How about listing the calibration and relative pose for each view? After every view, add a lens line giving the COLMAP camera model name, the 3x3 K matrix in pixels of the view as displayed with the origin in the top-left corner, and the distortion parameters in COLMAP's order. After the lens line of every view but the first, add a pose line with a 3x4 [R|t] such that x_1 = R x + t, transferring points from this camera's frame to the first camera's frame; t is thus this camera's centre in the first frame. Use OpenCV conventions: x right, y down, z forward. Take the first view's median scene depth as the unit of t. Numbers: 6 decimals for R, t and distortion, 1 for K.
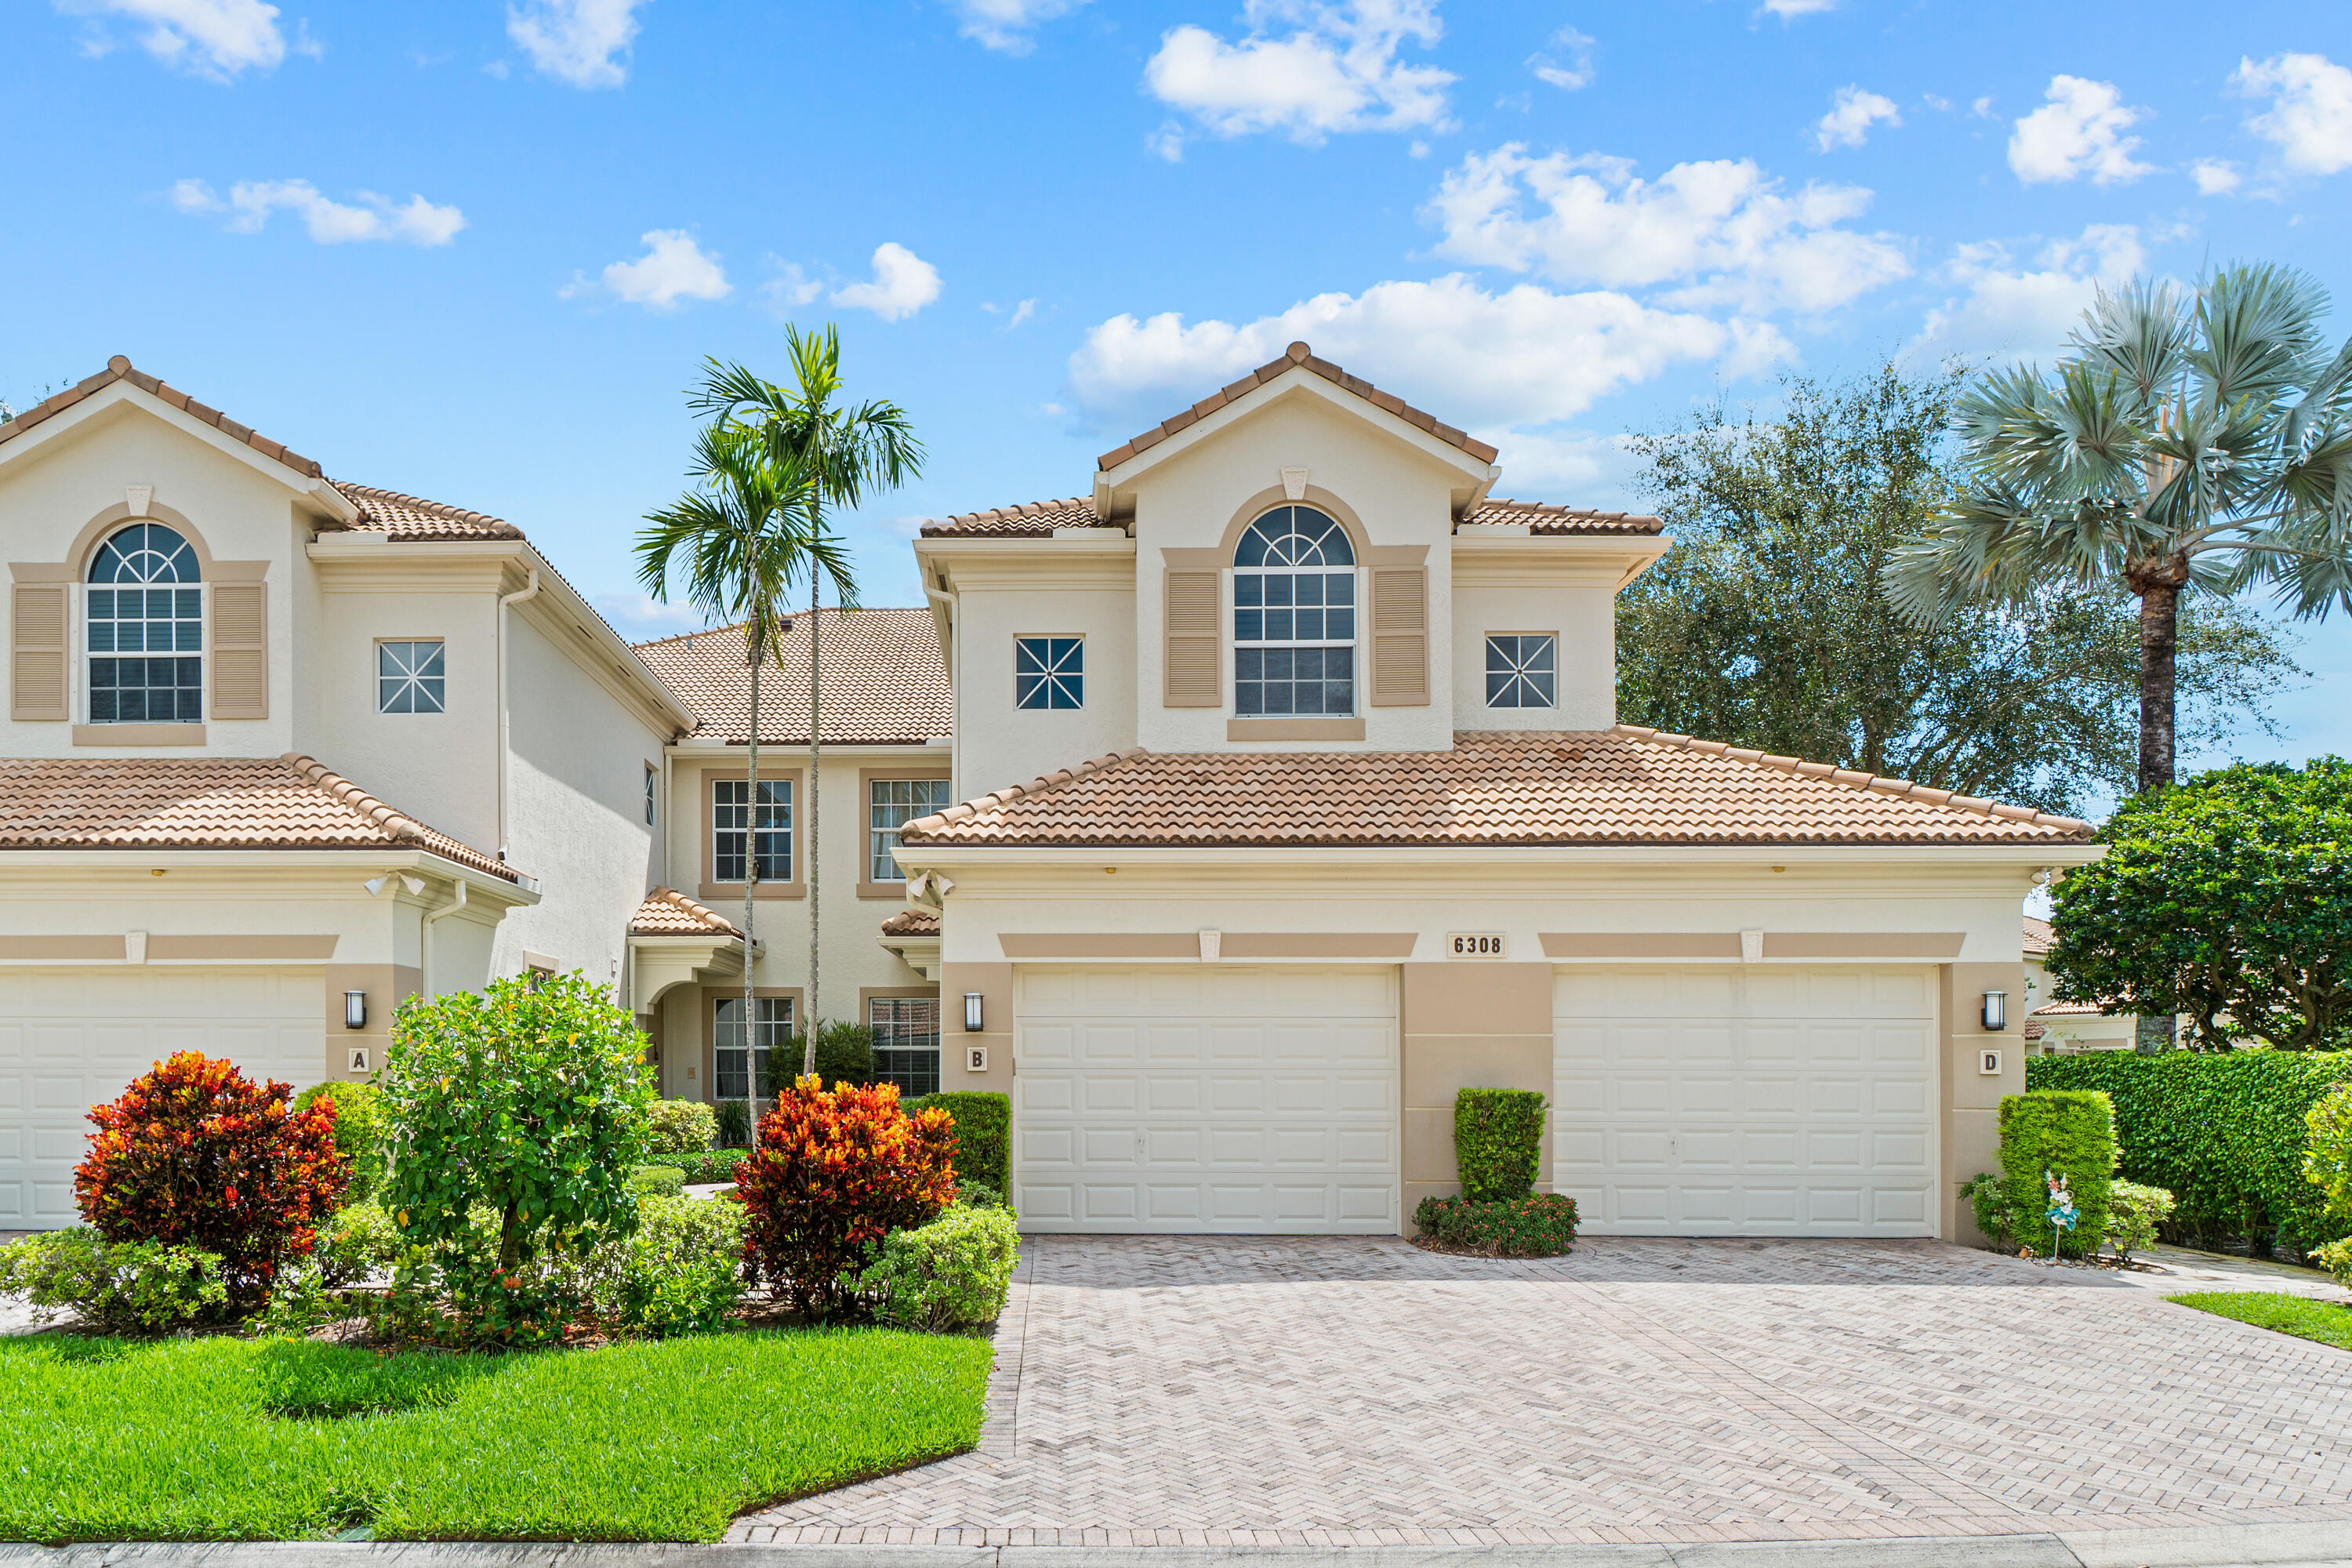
lens RADIAL K [[1392.5, 0, 1170.8], [0, 1392.5, 810.1], [0, 0, 1]] dist [-0.000741, -0.000110]
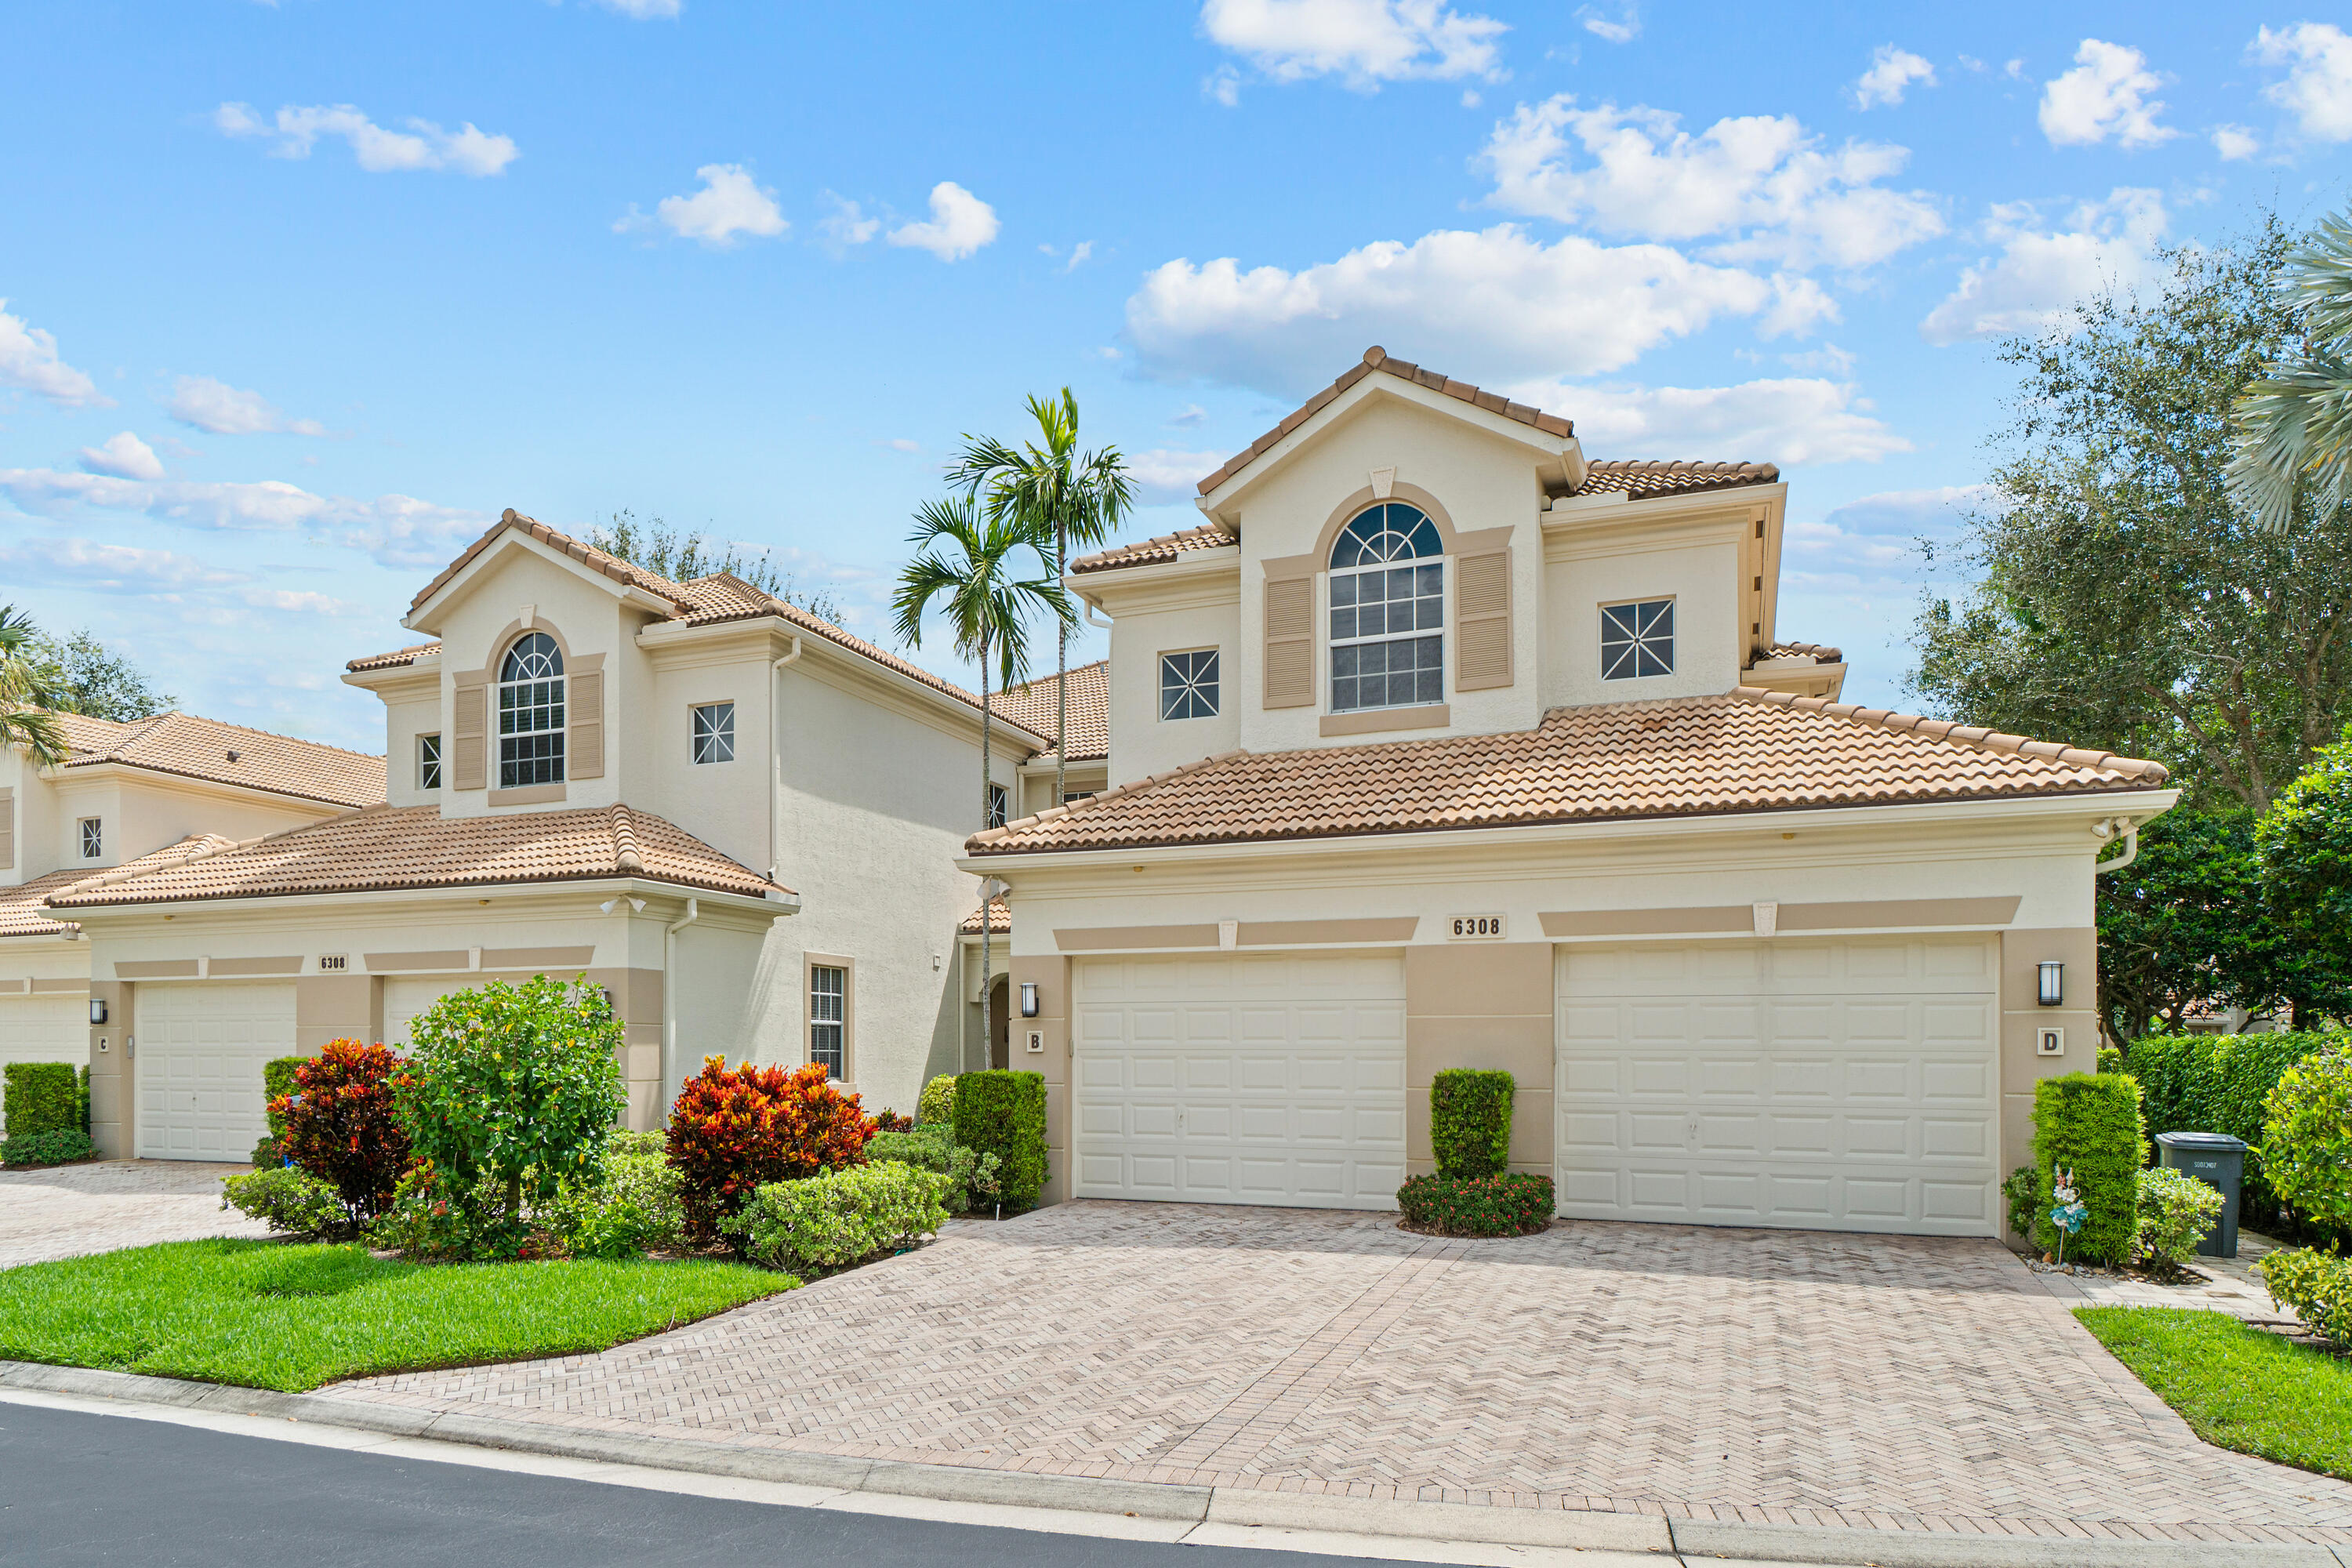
lens RADIAL K [[1345.0, 0, 1176.0], [0, 1345.0, 784.0], [0, 0, 1]] dist [0.000126, 0.001339]
pose [[0.941773, -0.066086, -0.329690, 0.263667], [0.062499, 0.997814, -0.021479, 0.000871], [0.330389, -0.000377, 0.943845, 0.006097]]
